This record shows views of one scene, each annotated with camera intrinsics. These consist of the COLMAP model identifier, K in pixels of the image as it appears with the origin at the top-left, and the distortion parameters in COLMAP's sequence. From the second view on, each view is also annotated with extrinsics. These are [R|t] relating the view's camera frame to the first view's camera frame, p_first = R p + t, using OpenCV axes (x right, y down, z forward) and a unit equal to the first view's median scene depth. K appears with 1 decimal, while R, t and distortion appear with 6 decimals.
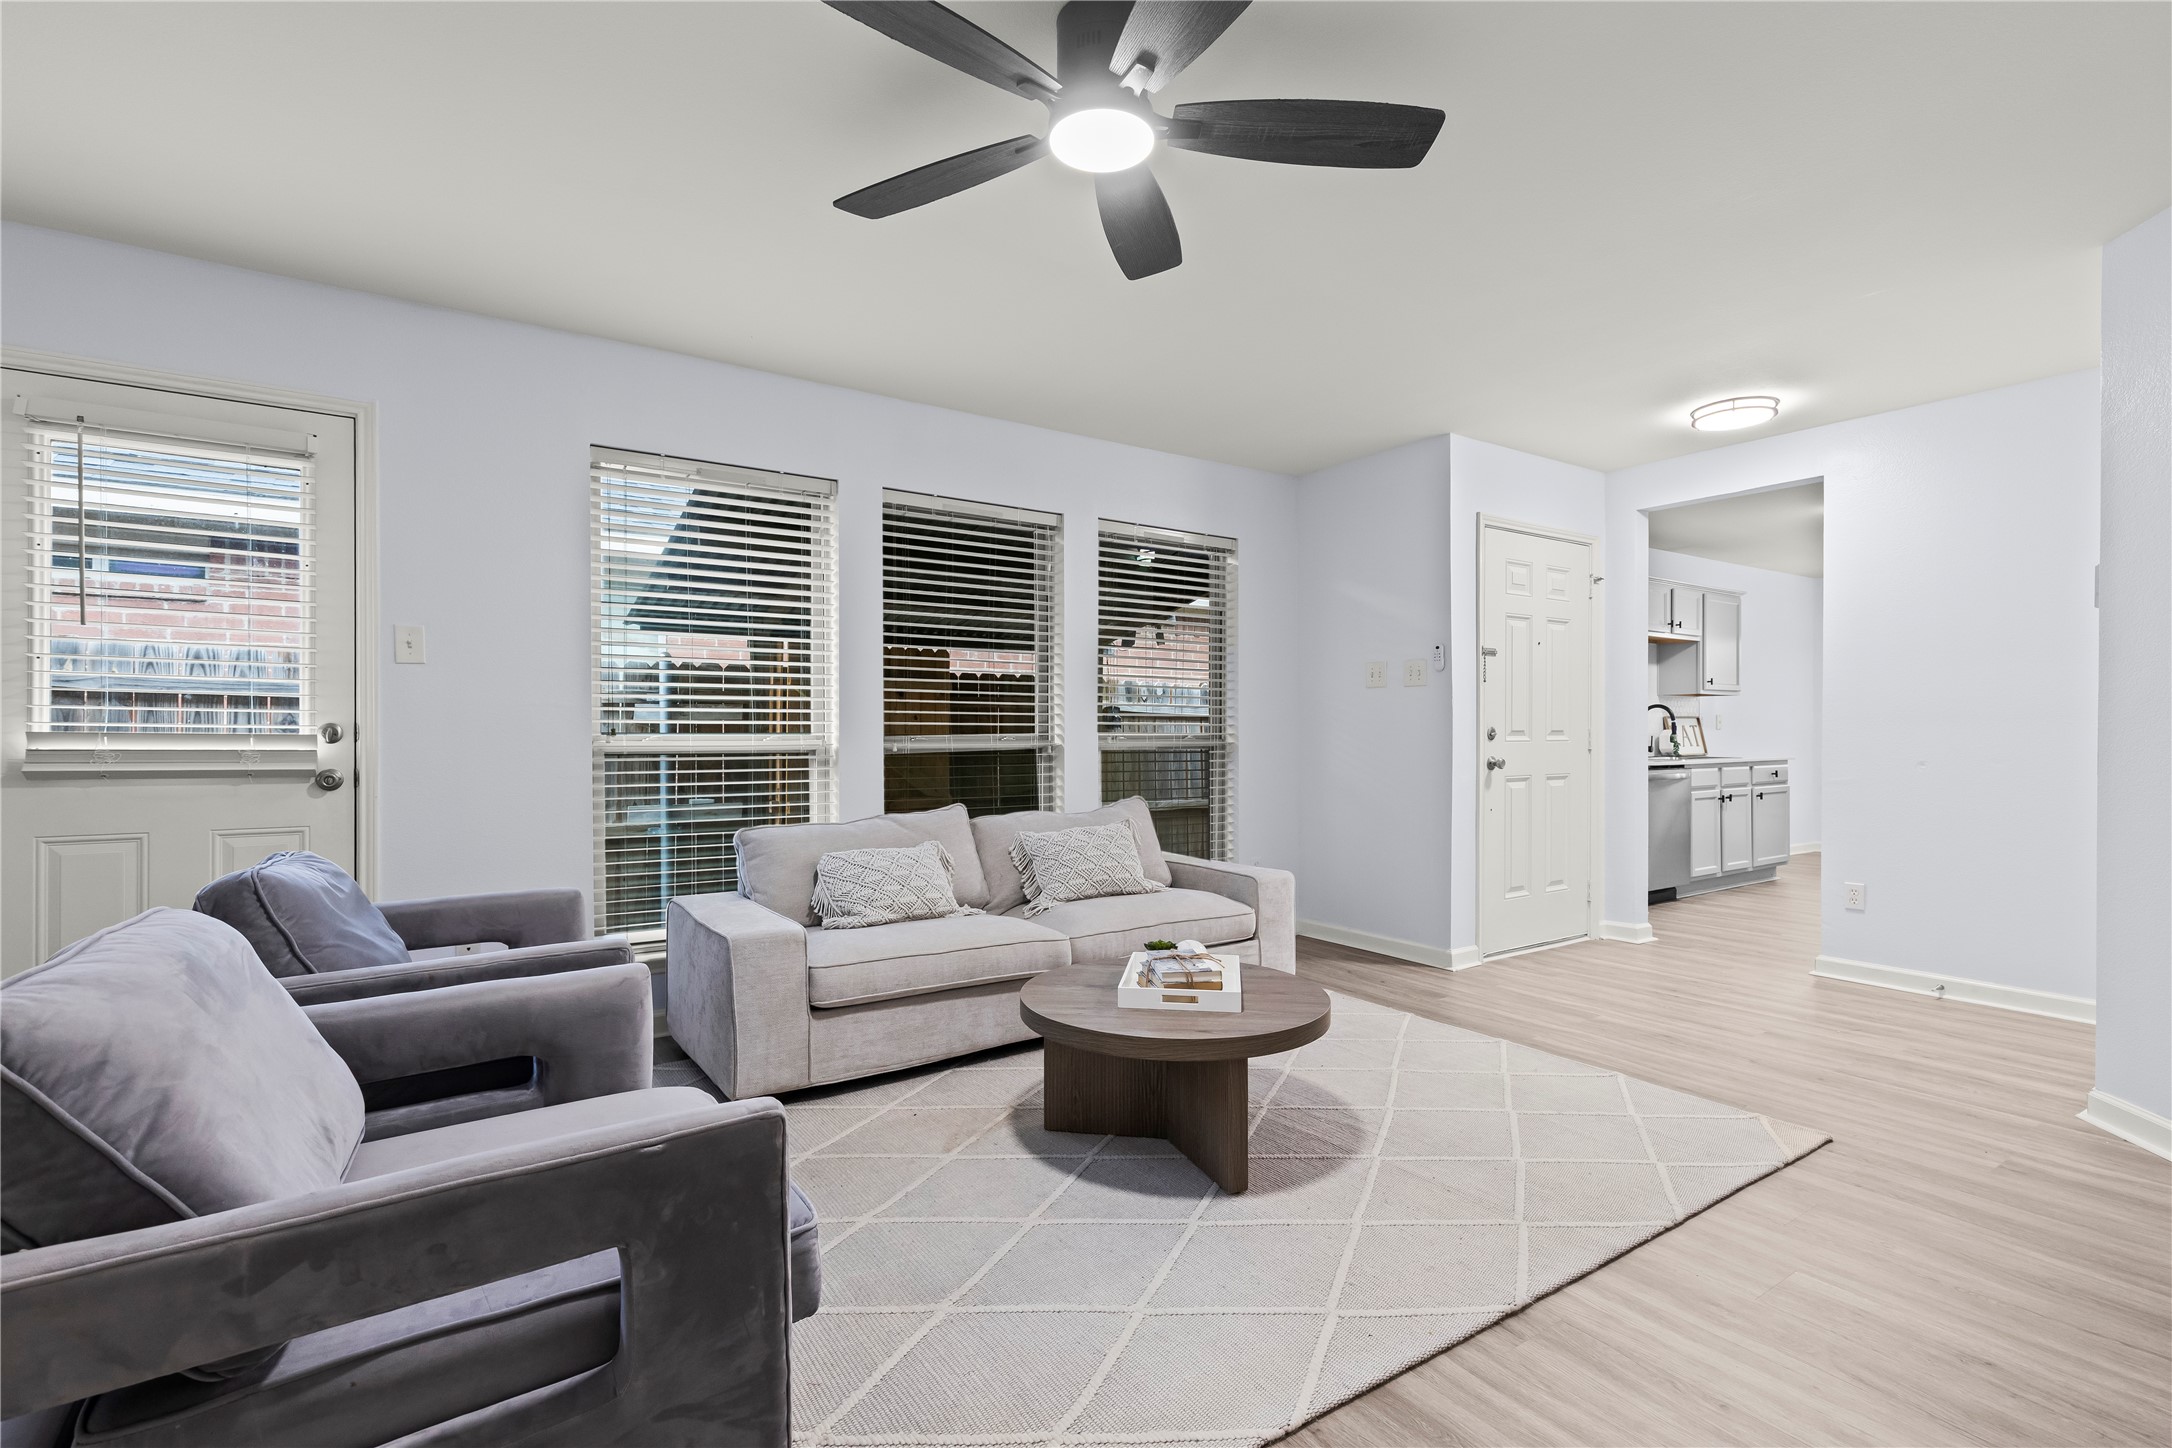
lens RADIAL K [[1001.0, 0, 1071.4], [0, 1001.0, 737.9], [0, 0, 1]] dist [0.012723, -0.000110]
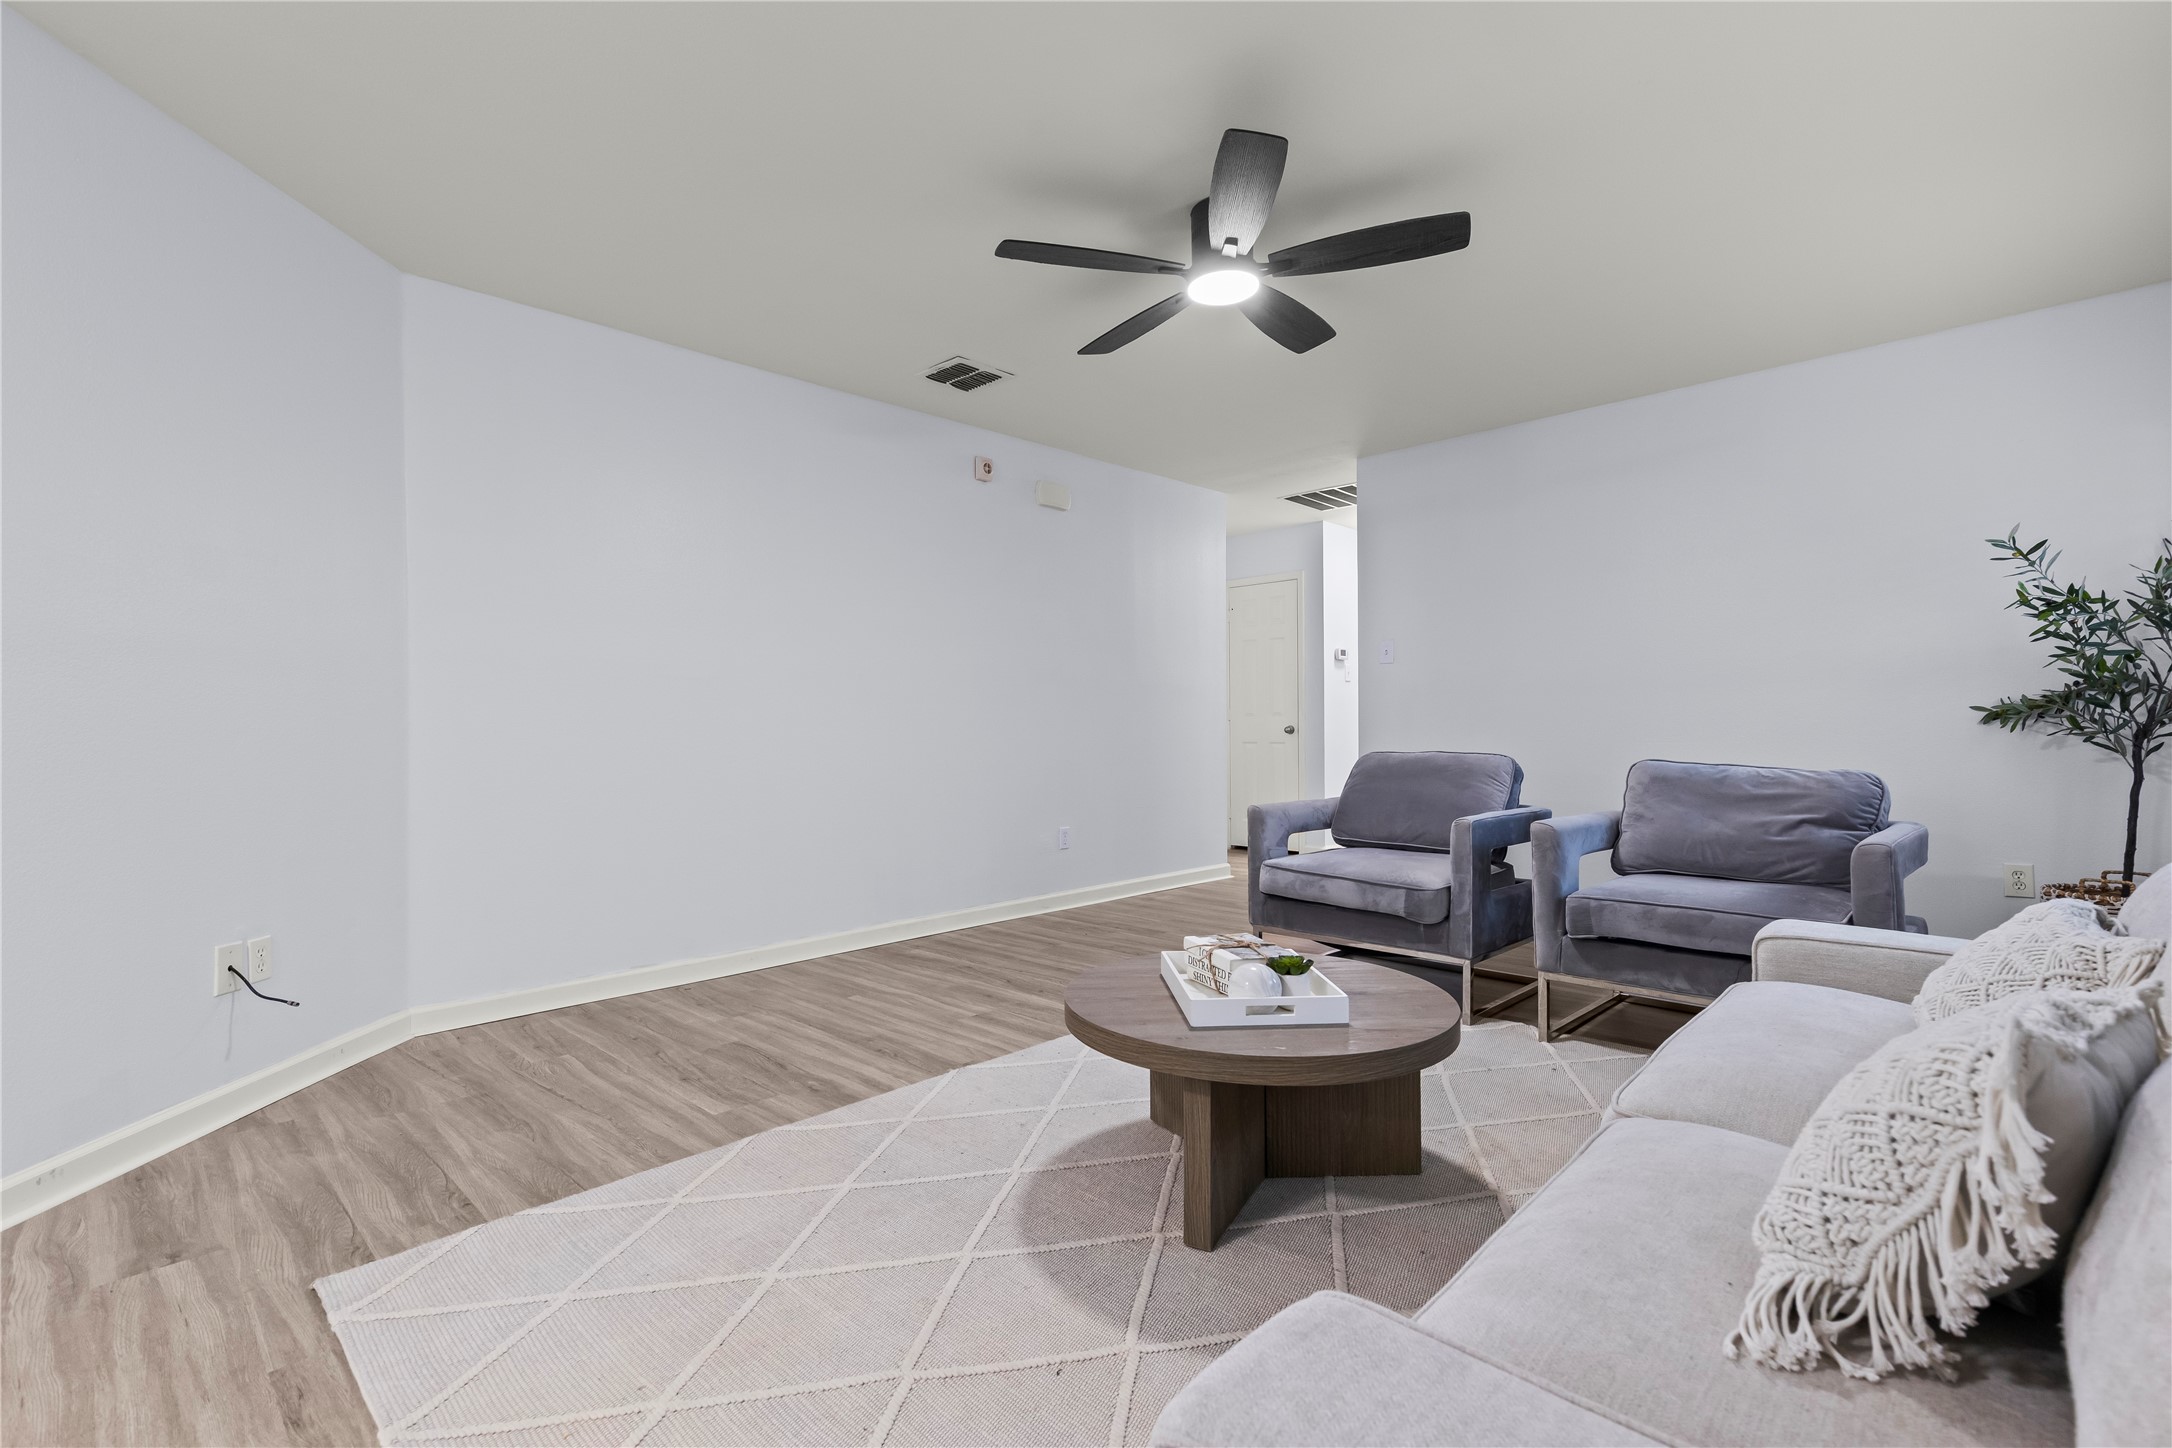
lens RADIAL K [[1001.0, 0, 1083.5], [0, 1001.0, 724.0], [0, 0, 1]] dist [0.012723, -0.000110]
pose [[-0.977695, 0.008036, -0.209877, 0.293390], [0.007240, 0.999963, 0.004561, 0.024492], [0.209906, 0.002940, -0.977717, 1.281869]]
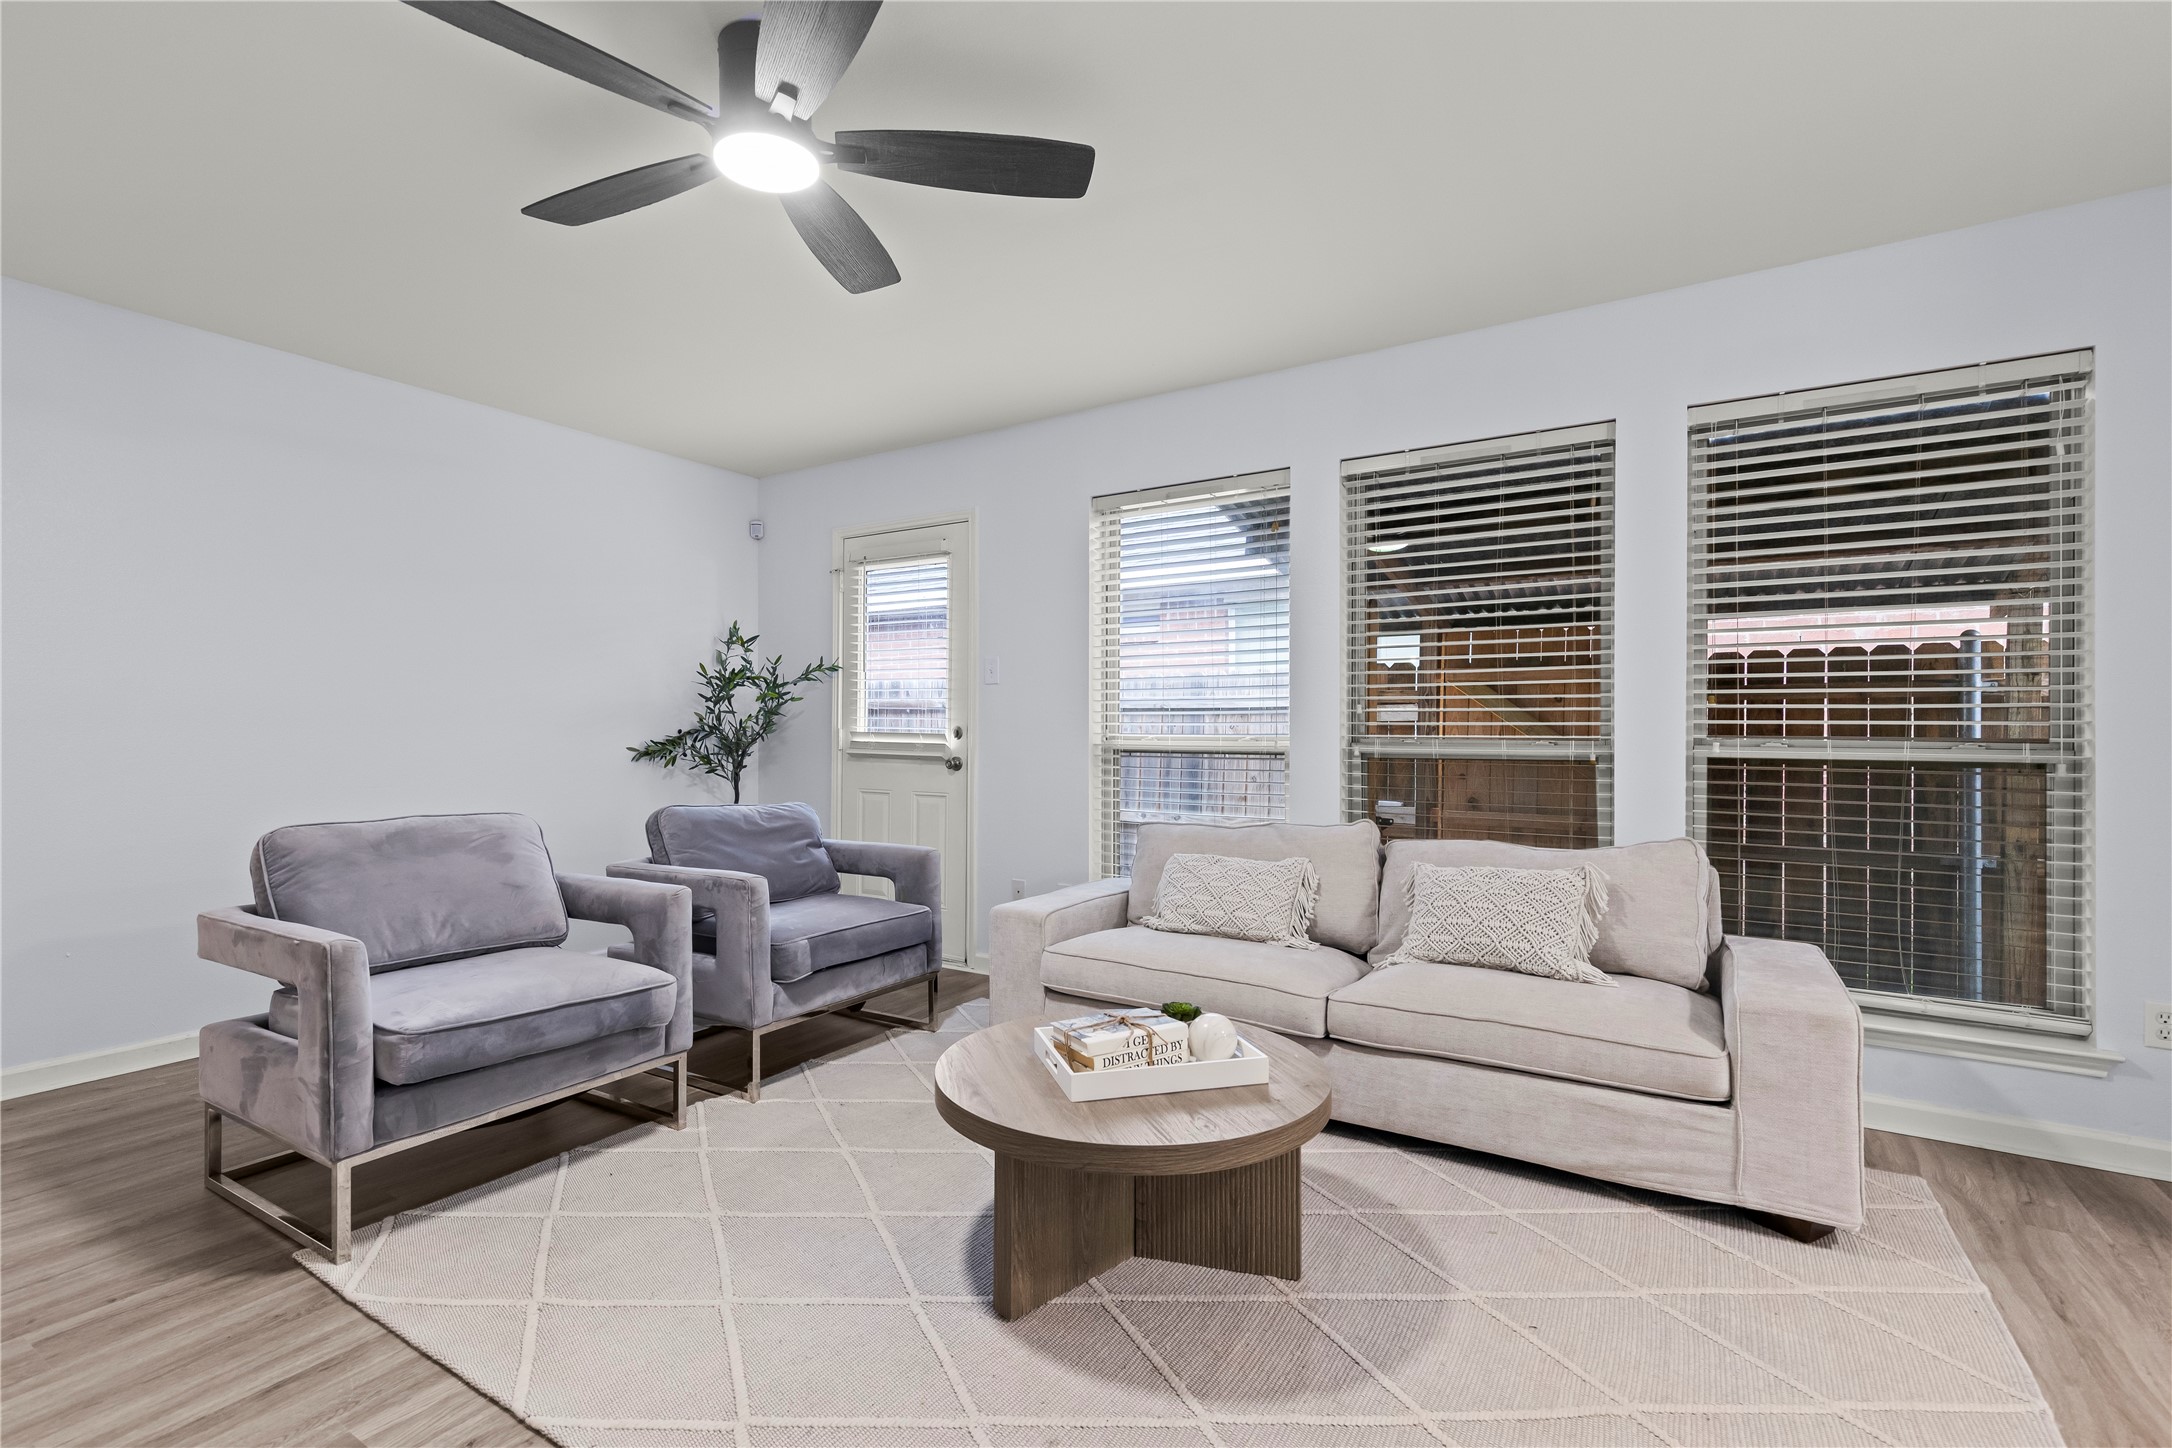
lens RADIAL K [[1001.0, 0, 1071.0], [0, 1001.0, 721.5], [0, 0, 1]] dist [0.012723, -0.000110]
pose [[0.387774, -0.006611, -0.921731, 0.593587], [-0.007555, 0.999918, -0.010350, -0.005902], [0.921724, 0.010977, 0.387692, 0.473715]]
